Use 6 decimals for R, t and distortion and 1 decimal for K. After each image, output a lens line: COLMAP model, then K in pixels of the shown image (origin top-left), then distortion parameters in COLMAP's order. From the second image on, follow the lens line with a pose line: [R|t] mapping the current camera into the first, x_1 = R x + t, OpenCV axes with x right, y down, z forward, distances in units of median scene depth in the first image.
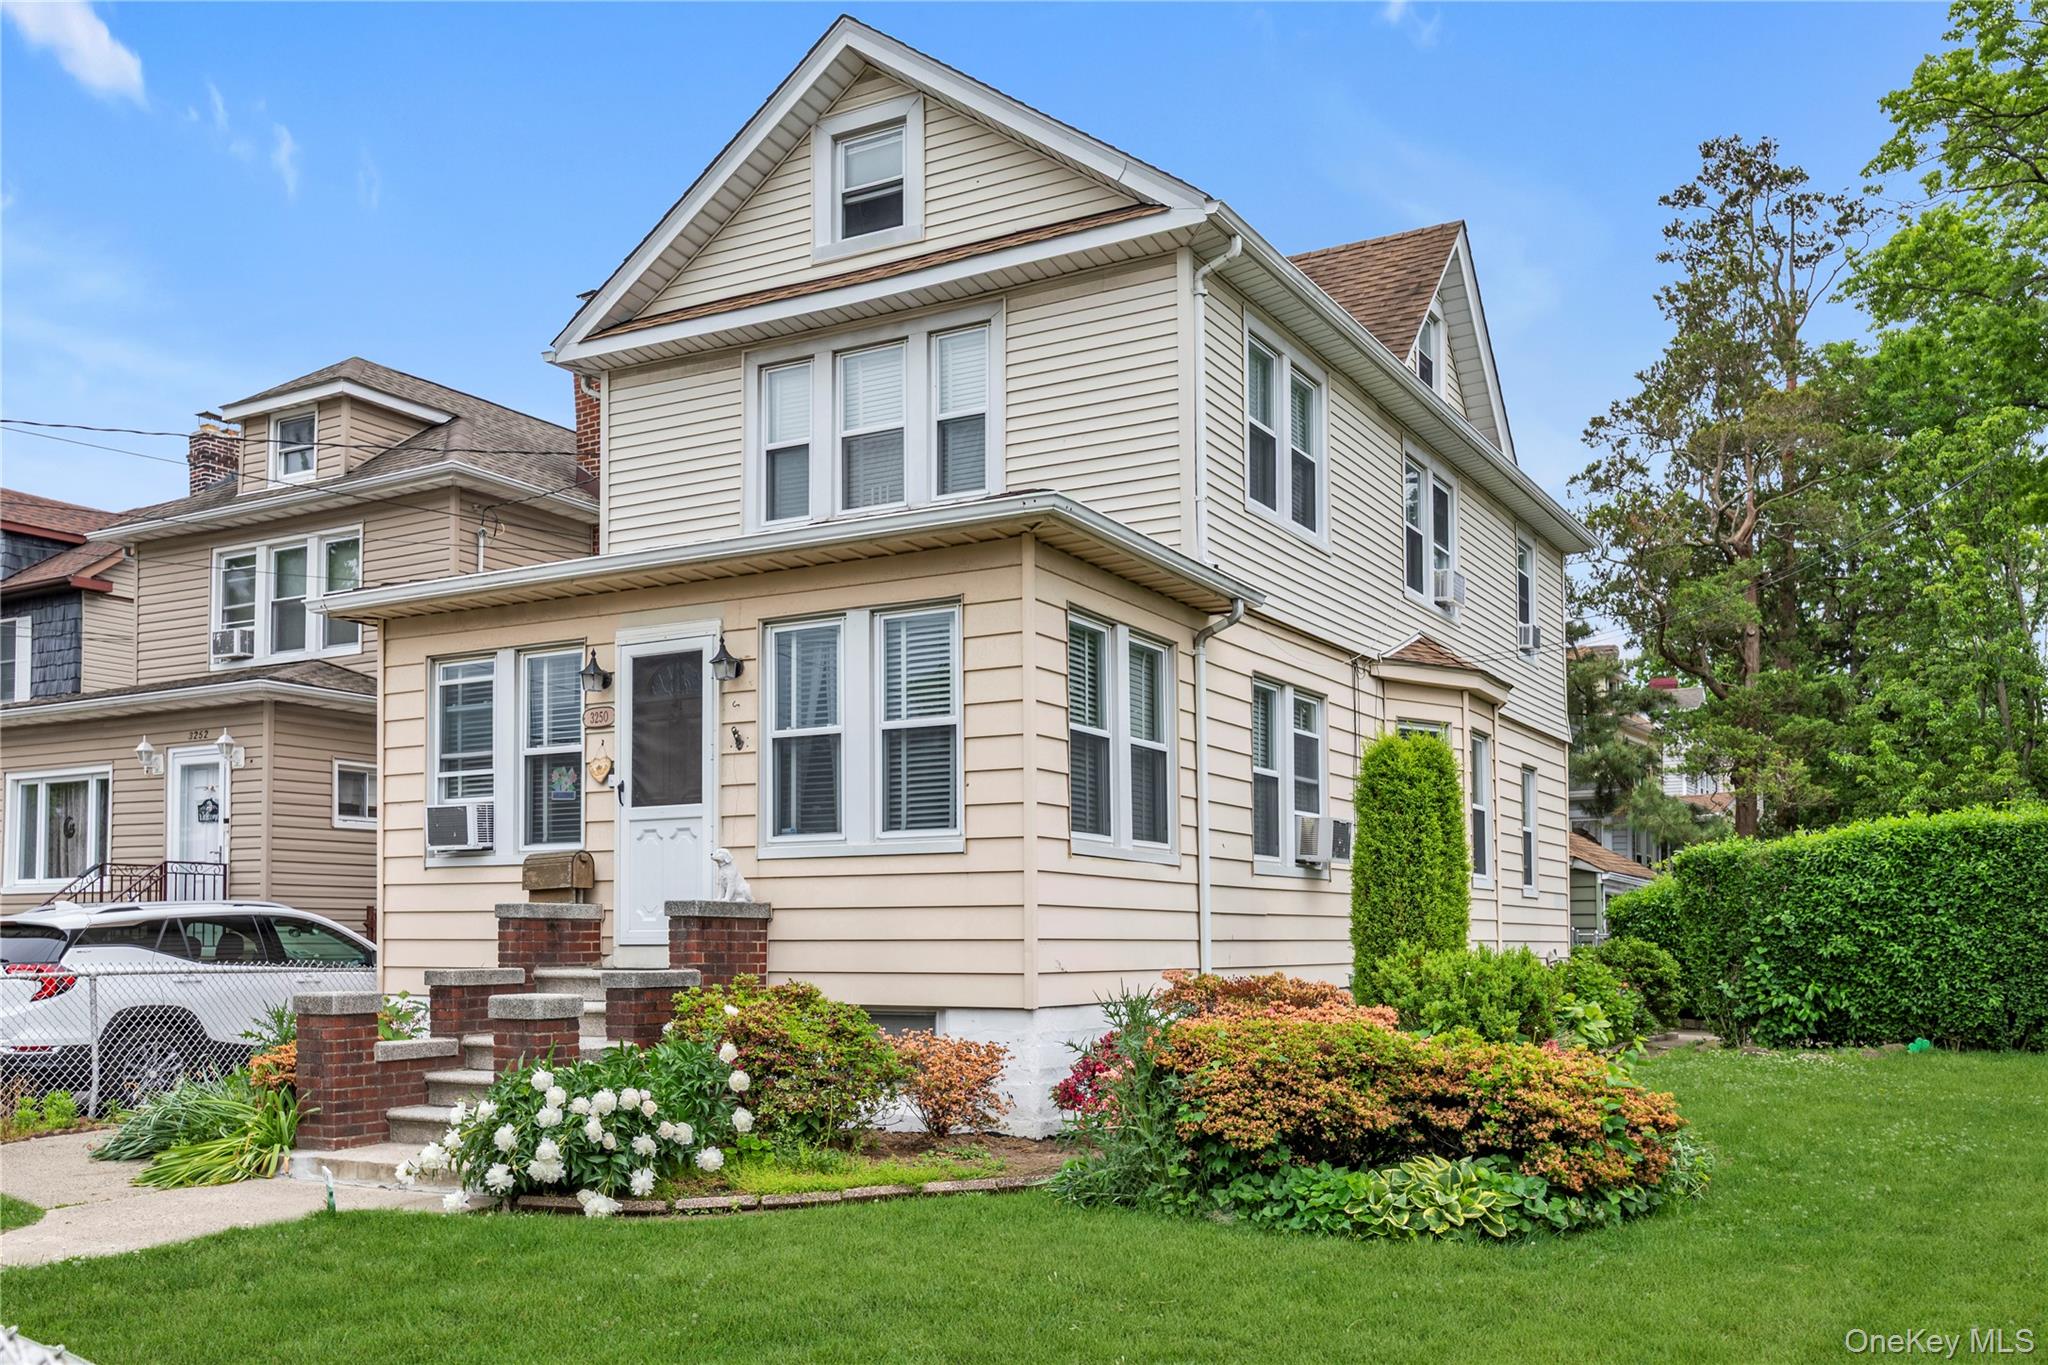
lens RADIAL K [[1773.6, 0, 1023.6], [0, 1773.6, 811.5], [0, 0, 1]] dist [-0.000923, -0.001806]
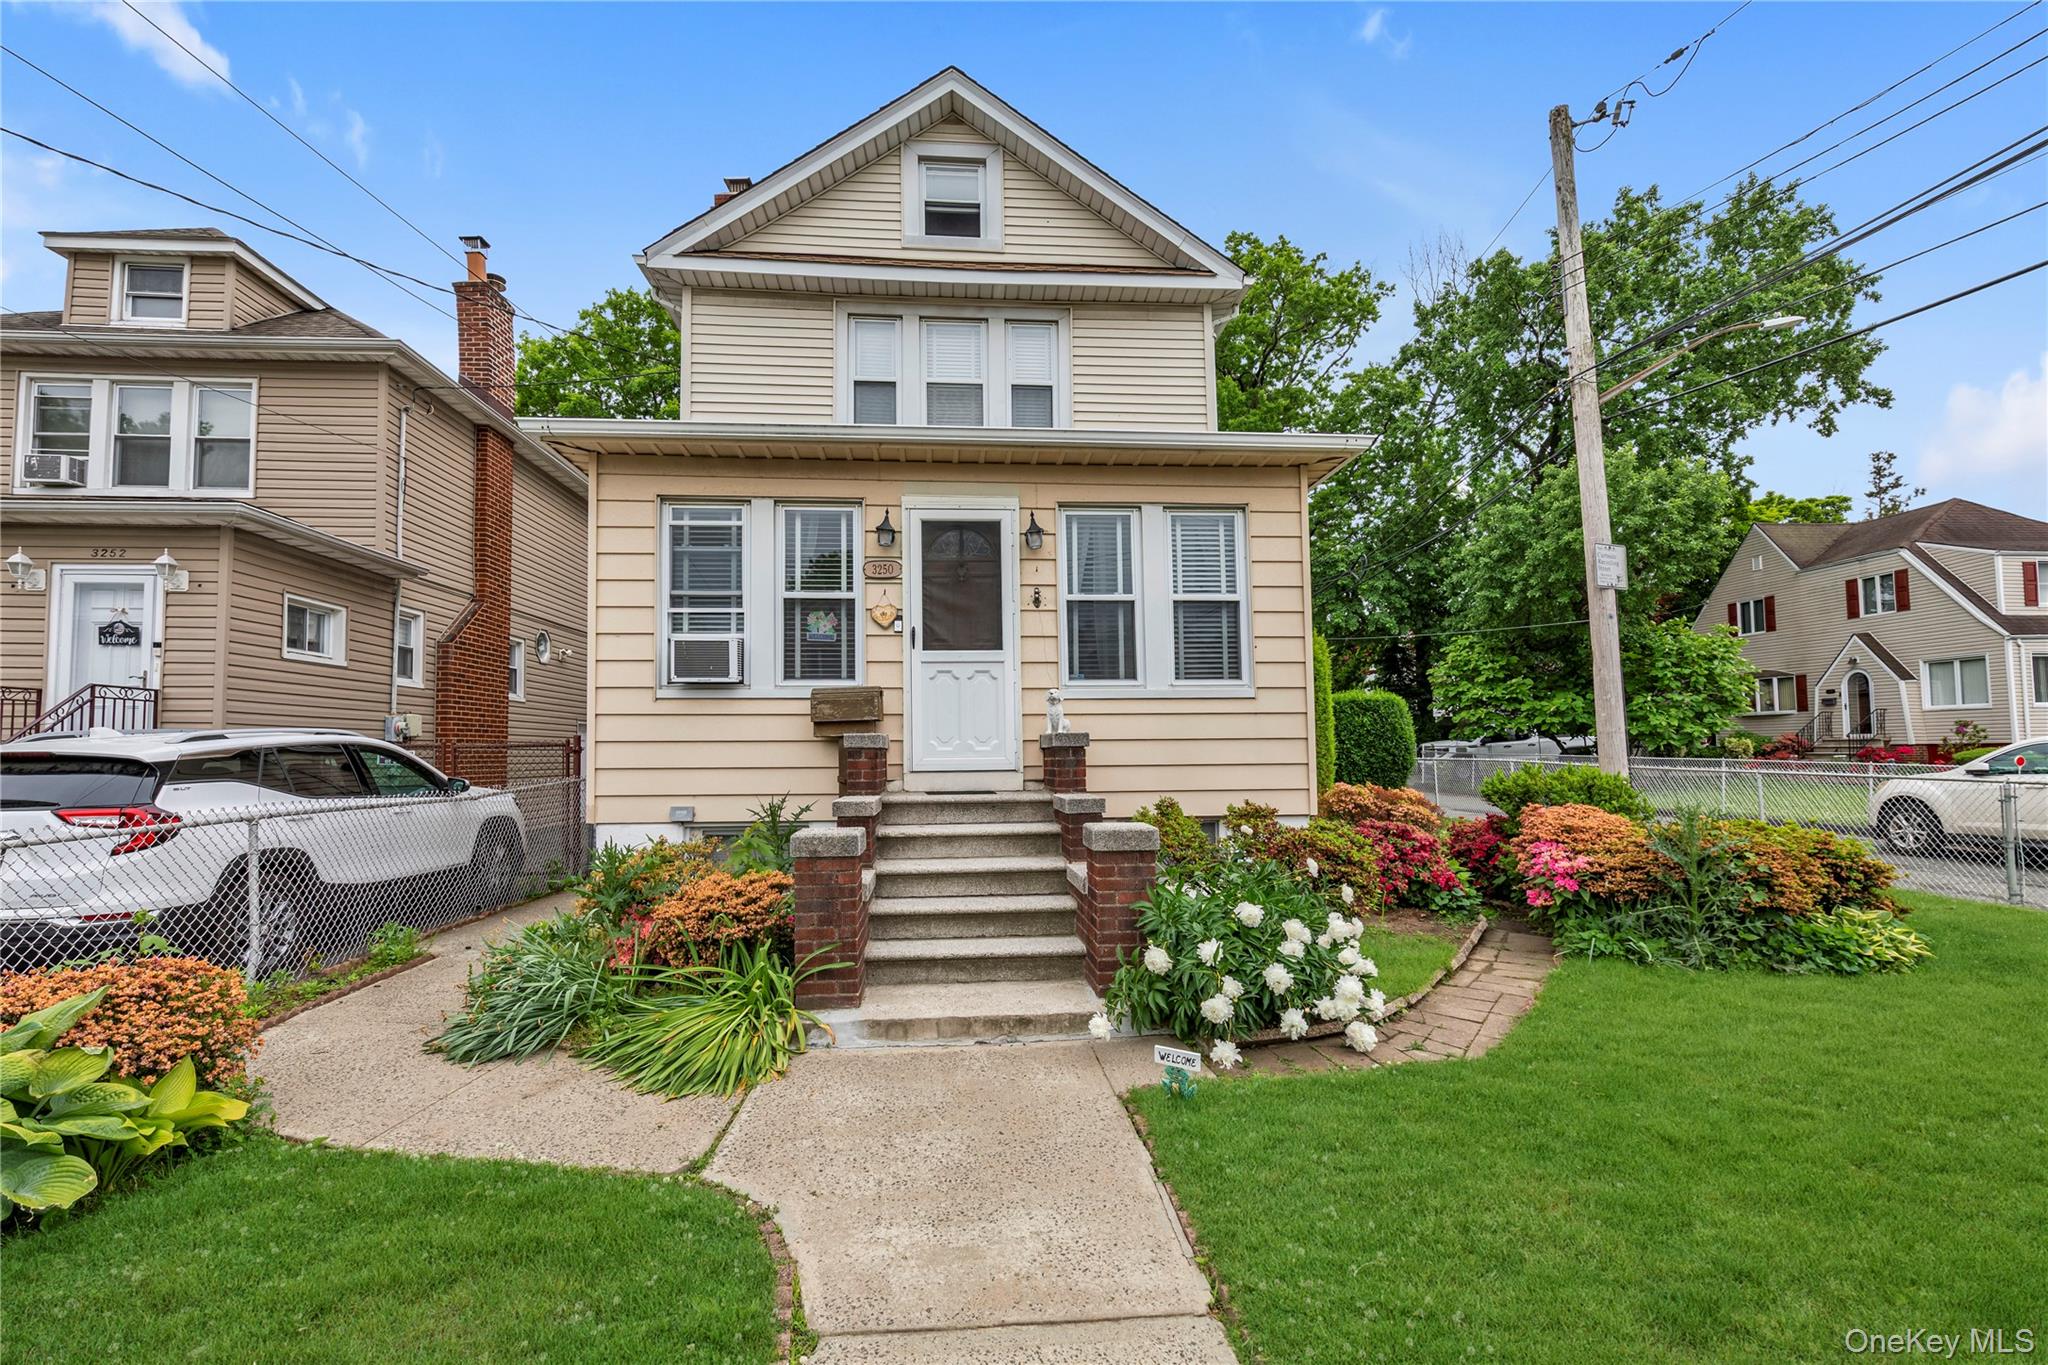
lens RADIAL K [[895.2, 0, 1024.0], [0, 895.2, 682.5], [0, 0, 1]] dist [0.000867, 0.000285]
pose [[0.822795, 0.038679, 0.567020, -0.456128], [-0.034531, 0.999241, -0.018055, 0.024449], [-0.567288, -0.004724, 0.823506, 0.450175]]
